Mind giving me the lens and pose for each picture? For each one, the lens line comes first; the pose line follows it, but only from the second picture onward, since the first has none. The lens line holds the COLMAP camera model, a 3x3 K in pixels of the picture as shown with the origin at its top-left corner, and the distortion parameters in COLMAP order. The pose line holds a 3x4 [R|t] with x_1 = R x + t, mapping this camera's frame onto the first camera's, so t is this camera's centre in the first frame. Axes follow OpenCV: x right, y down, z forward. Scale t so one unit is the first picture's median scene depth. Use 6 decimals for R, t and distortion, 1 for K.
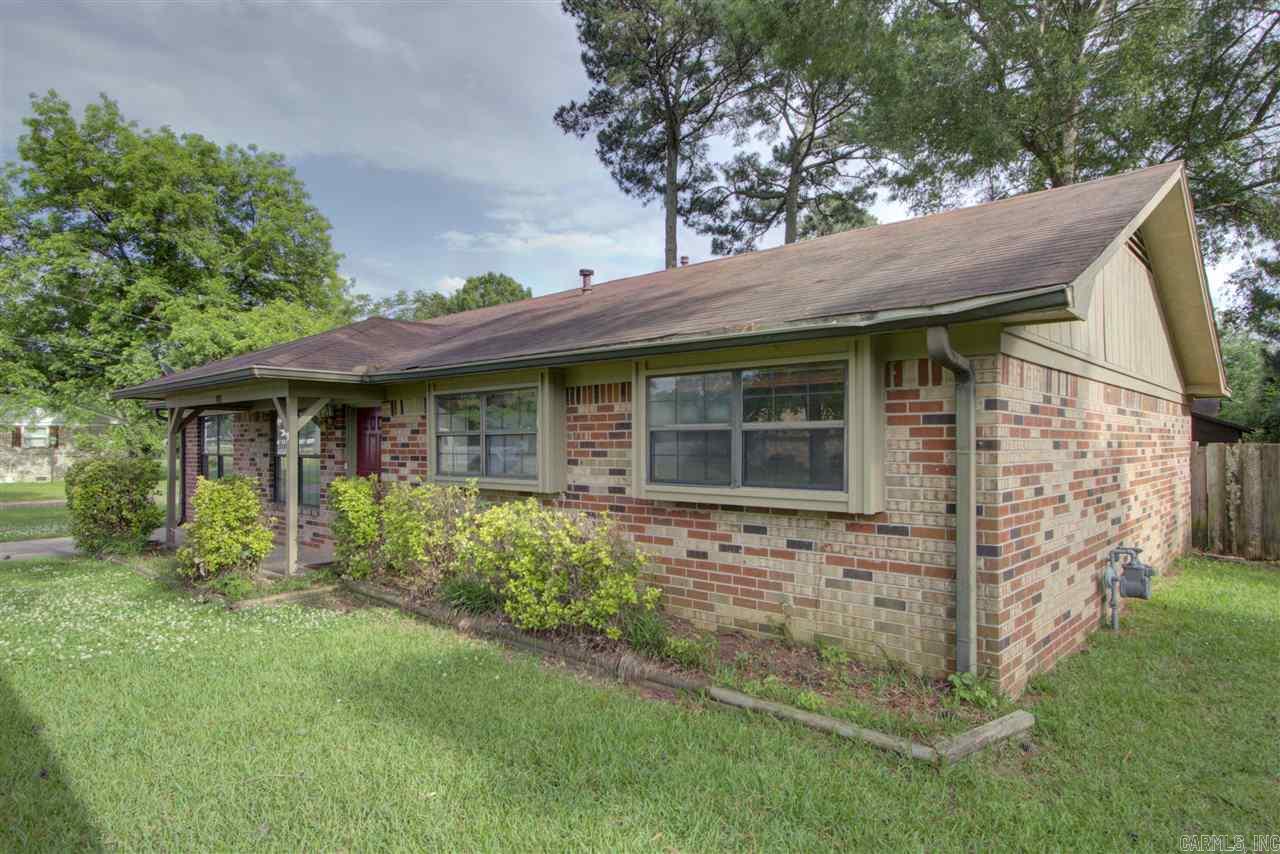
lens RADIAL K [[728.0, 0, 648.1], [0, 728.0, 431.6], [0, 0, 1]] dist [0.007560, 0.000272]
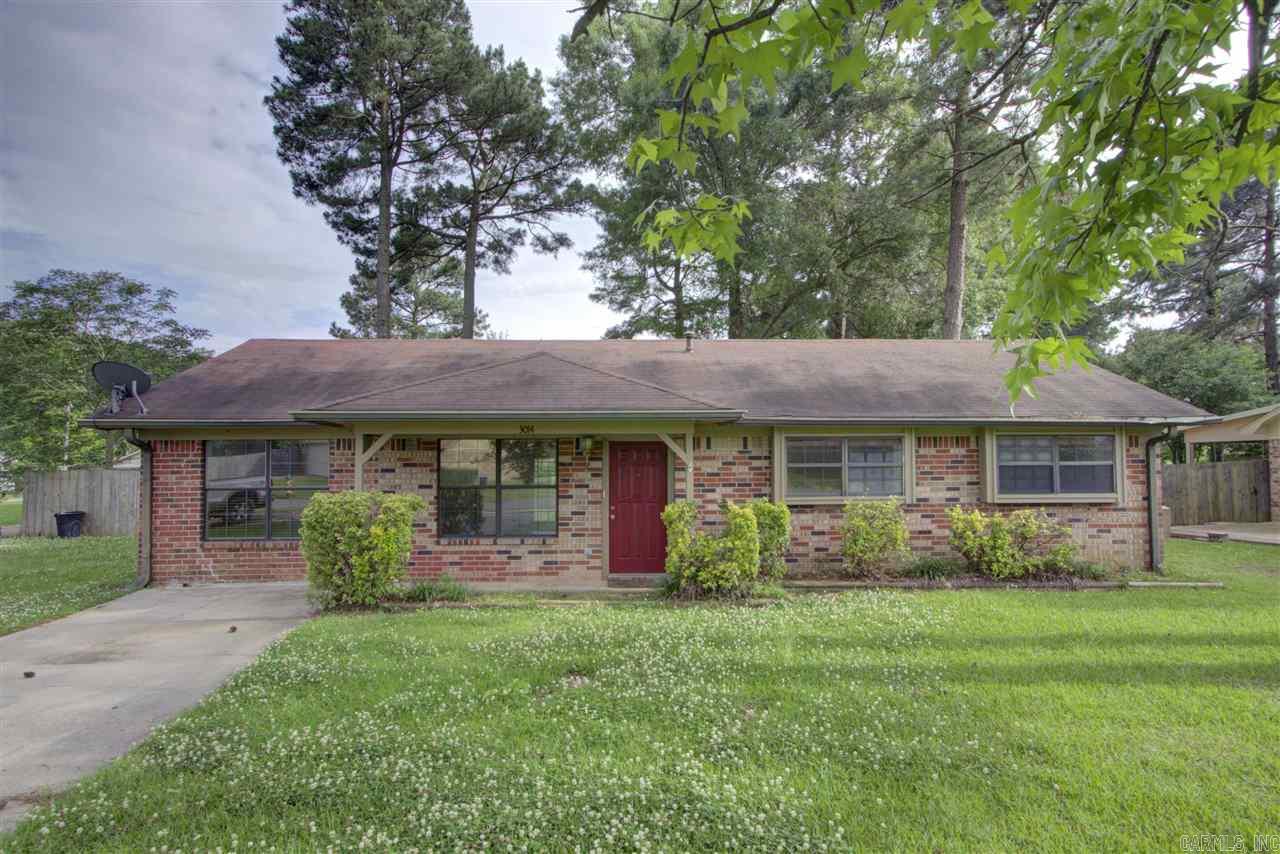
lens RADIAL K [[728.0, 0, 640.2], [0, 728.0, 427.5], [0, 0, 1]] dist [0.007560, 0.000272]
pose [[0.722714, 0.036481, 0.690184, -2.067901], [-0.007793, 0.998973, -0.044643, -0.007099], [-0.691104, 0.026886, 0.722255, 0.327965]]
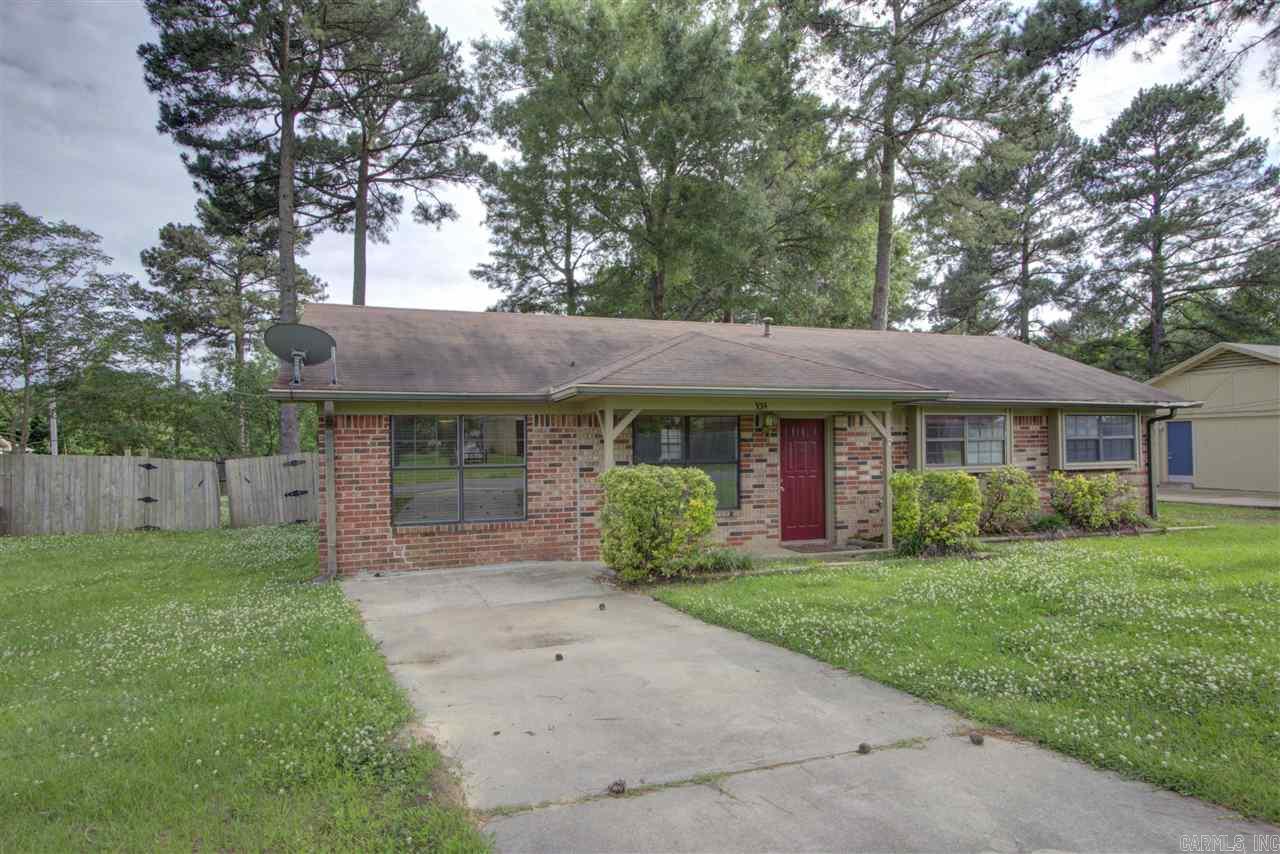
lens RADIAL K [[728.0, 0, 638.1], [0, 728.0, 428.6], [0, 0, 1]] dist [0.007560, 0.000272]
pose [[0.478197, 0.020225, 0.878020, -2.826121], [-0.001123, 0.999748, -0.022417, 0.020084], [-0.878252, 0.009734, 0.478099, 1.176475]]
